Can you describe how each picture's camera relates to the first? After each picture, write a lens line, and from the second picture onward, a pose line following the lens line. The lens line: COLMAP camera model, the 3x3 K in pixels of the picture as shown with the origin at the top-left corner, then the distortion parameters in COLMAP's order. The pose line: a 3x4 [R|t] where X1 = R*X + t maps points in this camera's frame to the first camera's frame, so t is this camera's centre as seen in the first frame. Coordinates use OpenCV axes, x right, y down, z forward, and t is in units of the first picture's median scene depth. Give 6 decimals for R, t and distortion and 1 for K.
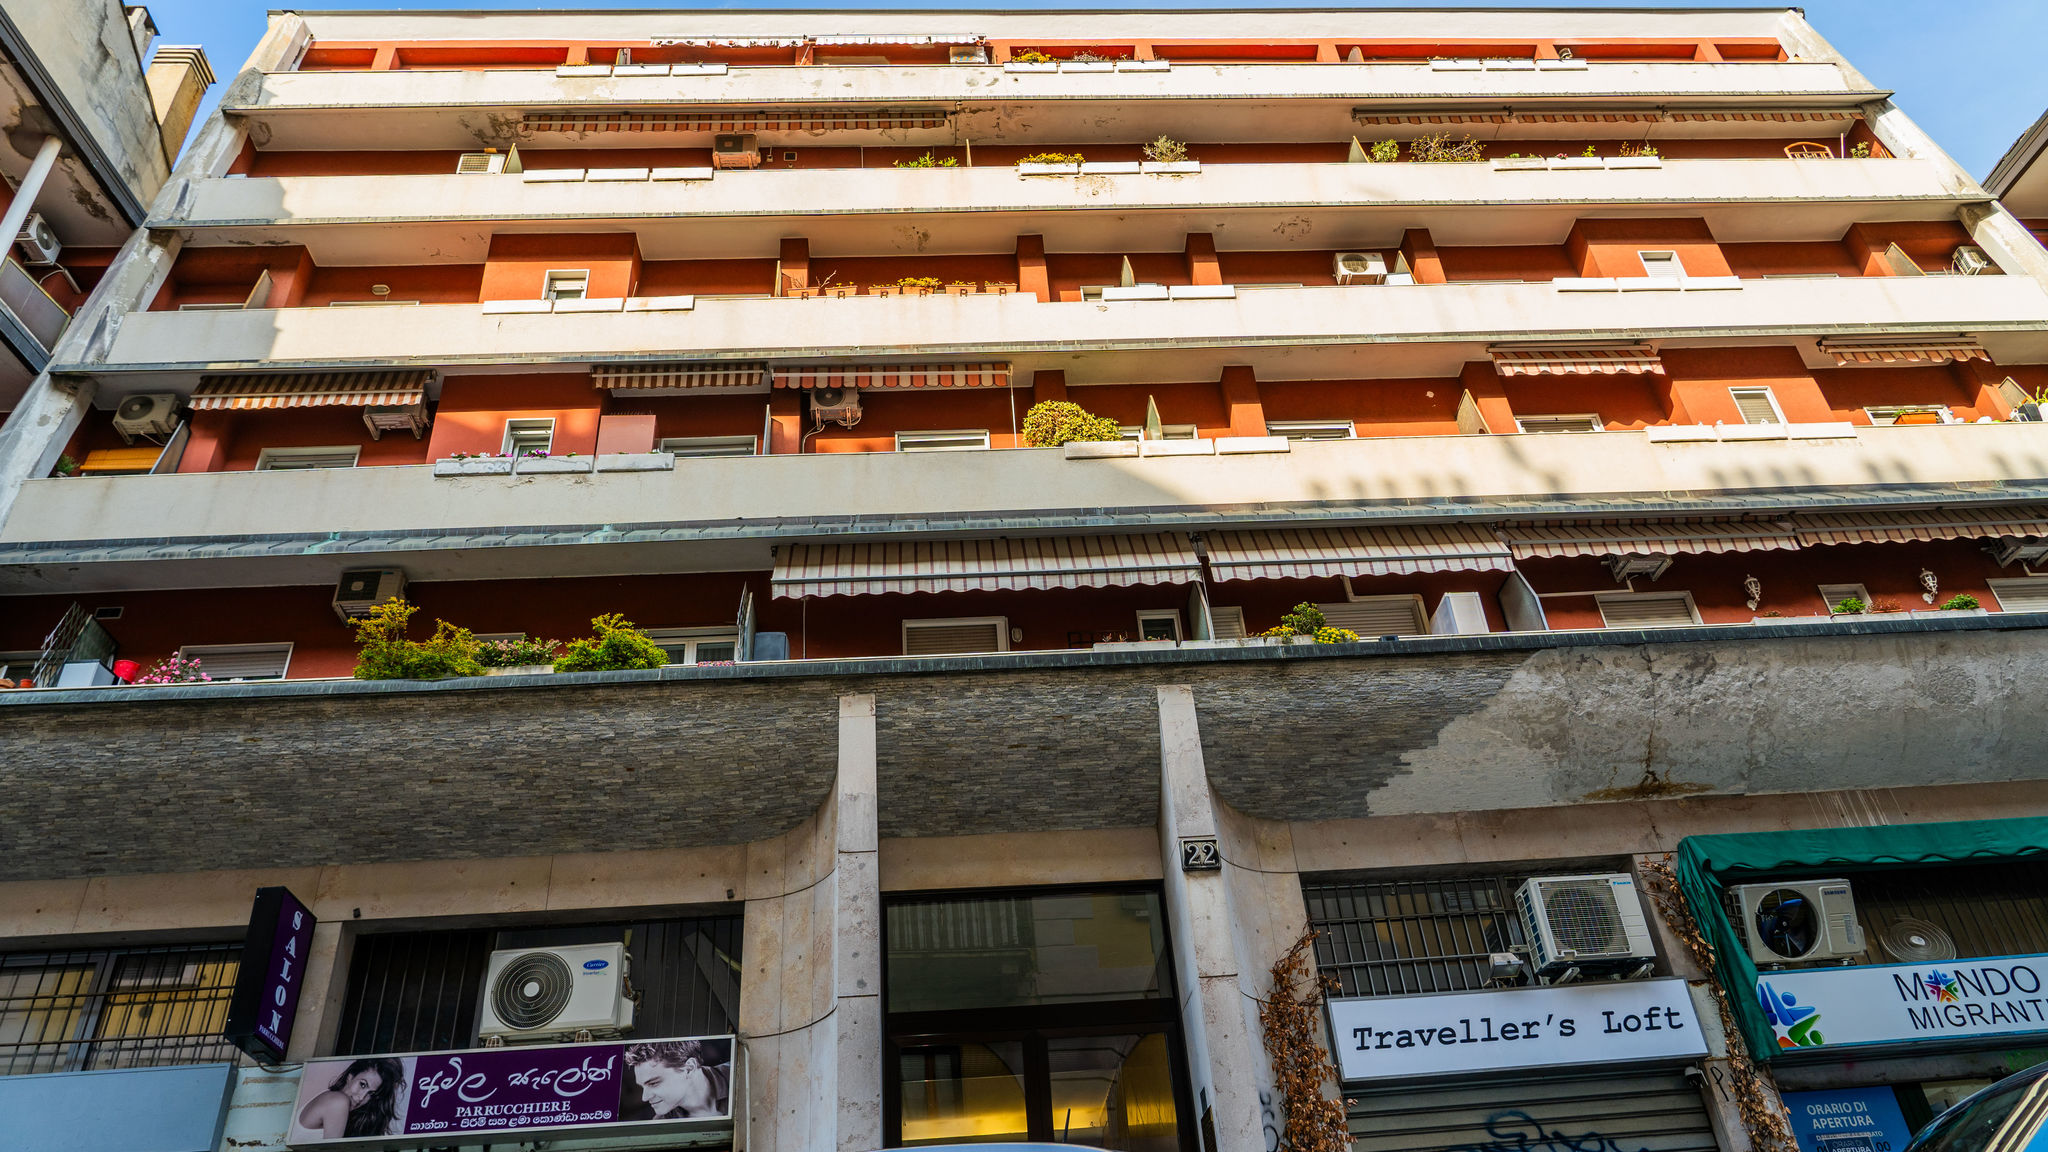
lens RADIAL K [[1389.9, 0, 1029.0], [0, 1389.9, 570.8], [0, 0, 1]] dist [-0.021173, 0.013798]
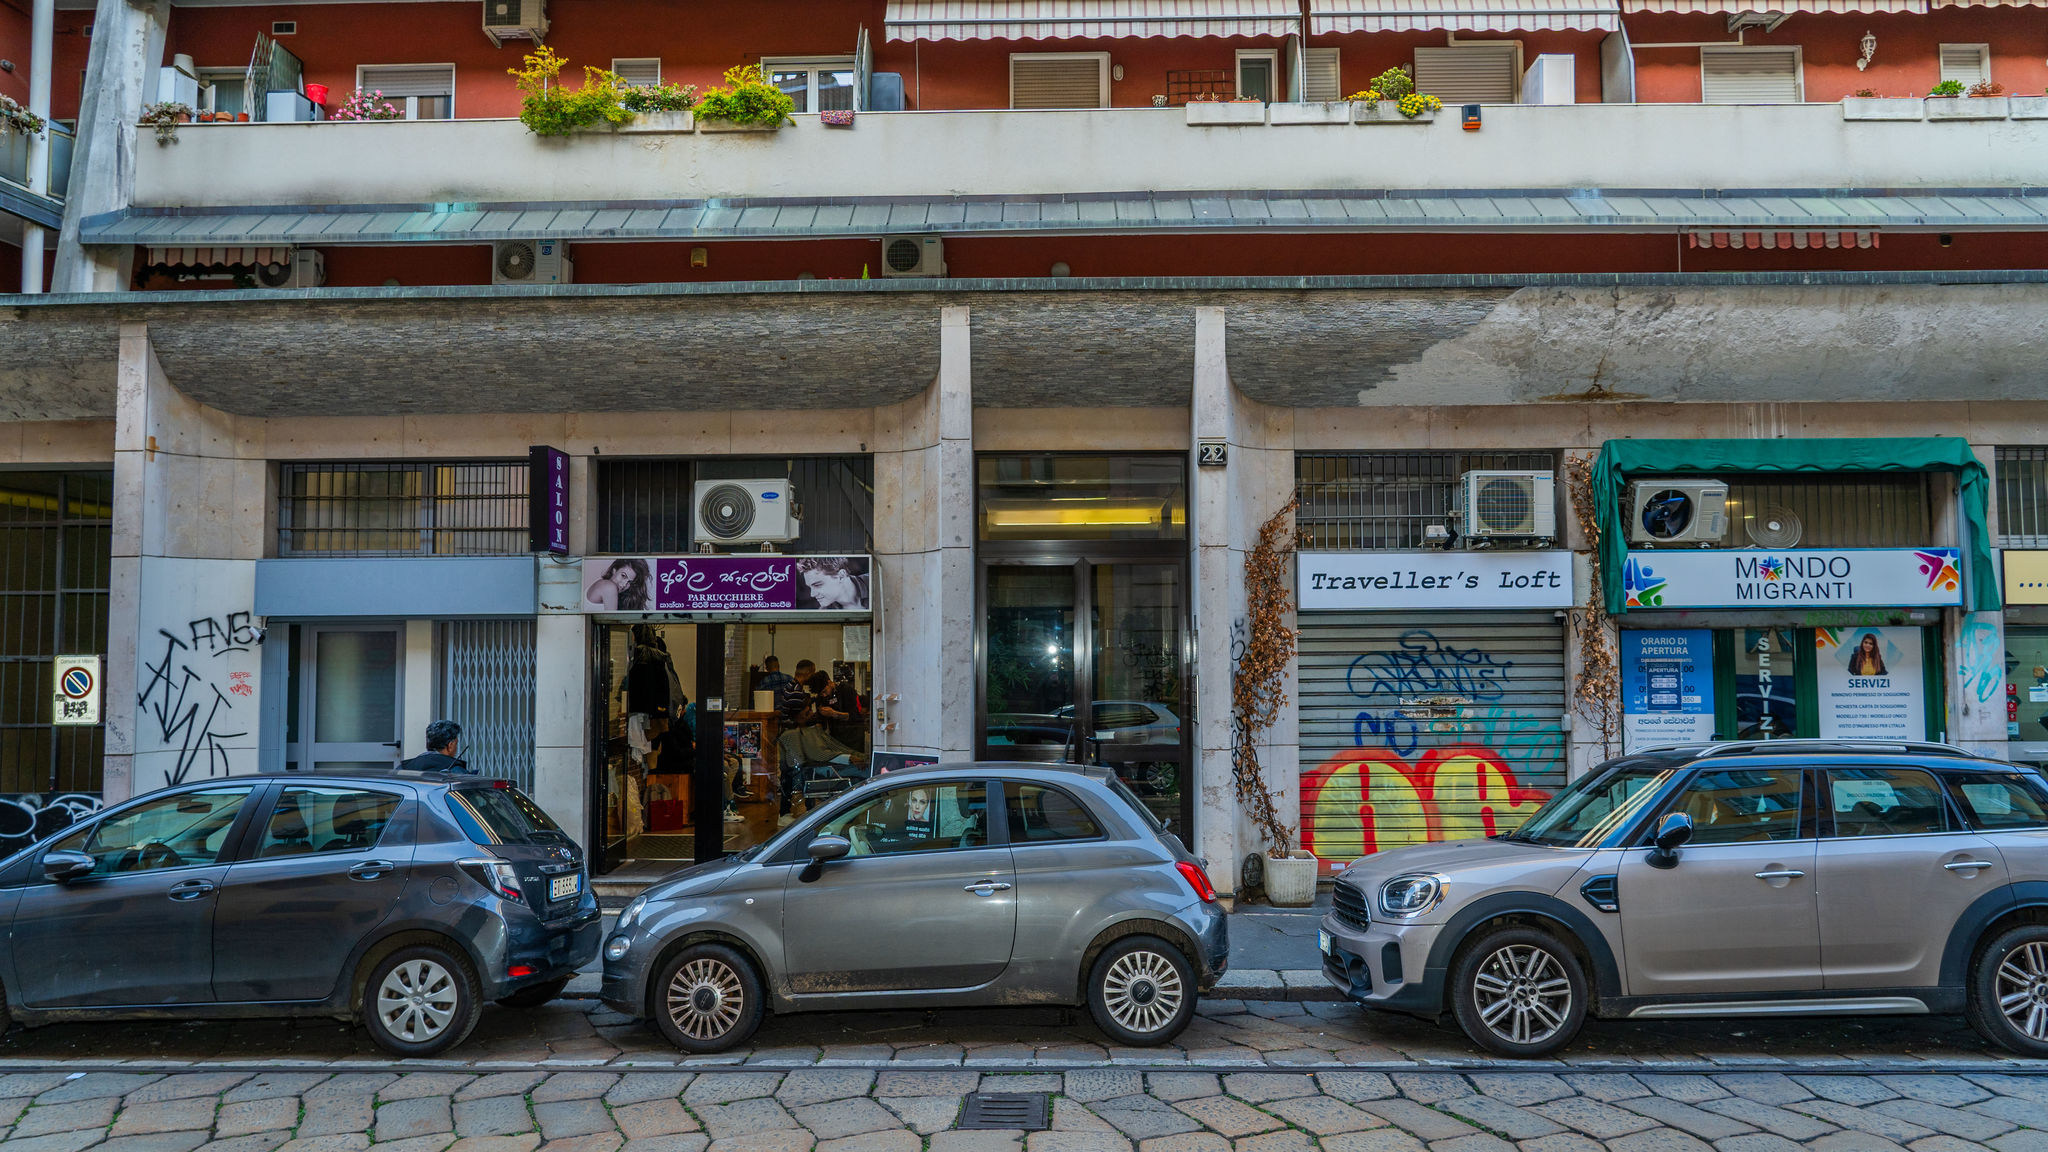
lens RADIAL K [[1389.9, 0, 1024.2], [0, 1389.9, 586.4], [0, 0, 1]] dist [-0.021173, 0.013798]
pose [[0.995068, 0.063791, -0.075959, 0.050119], [-0.013711, 0.846883, 0.531603, -0.365582], [0.098240, -0.527940, 0.843581, -0.189119]]
